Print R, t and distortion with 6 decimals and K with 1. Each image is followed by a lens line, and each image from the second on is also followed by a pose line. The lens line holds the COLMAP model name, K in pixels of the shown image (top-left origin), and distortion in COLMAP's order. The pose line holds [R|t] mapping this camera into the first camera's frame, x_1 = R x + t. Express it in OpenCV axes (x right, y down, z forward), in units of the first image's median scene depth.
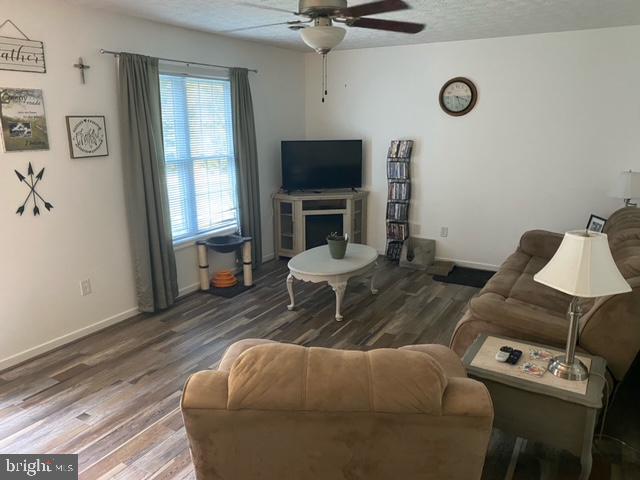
lens RADIAL K [[486.9, 0, 321.7], [0, 486.9, 243.4], [0, 0, 1]] dist [0.002844, -0.007902]
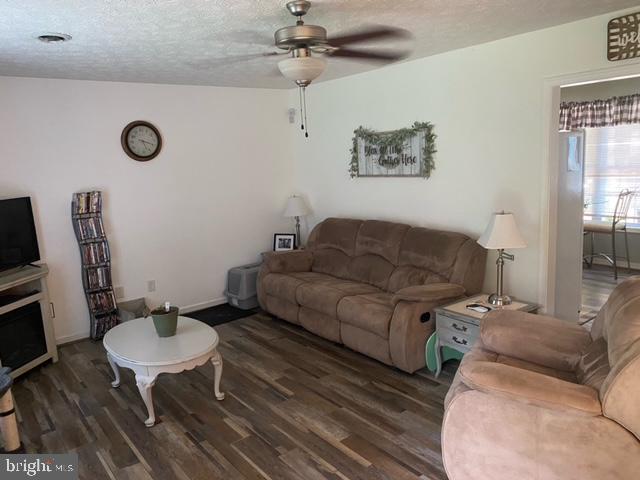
lens RADIAL K [[486.9, 0, 319.5], [0, 486.9, 237.4], [0, 0, 1]] dist [0.002844, -0.007902]
pose [[0.355380, -0.163957, 0.920230, -0.492582], [0.275362, 0.959171, 0.064554, -0.088470], [-0.893242, 0.230456, 0.386017, 0.372131]]
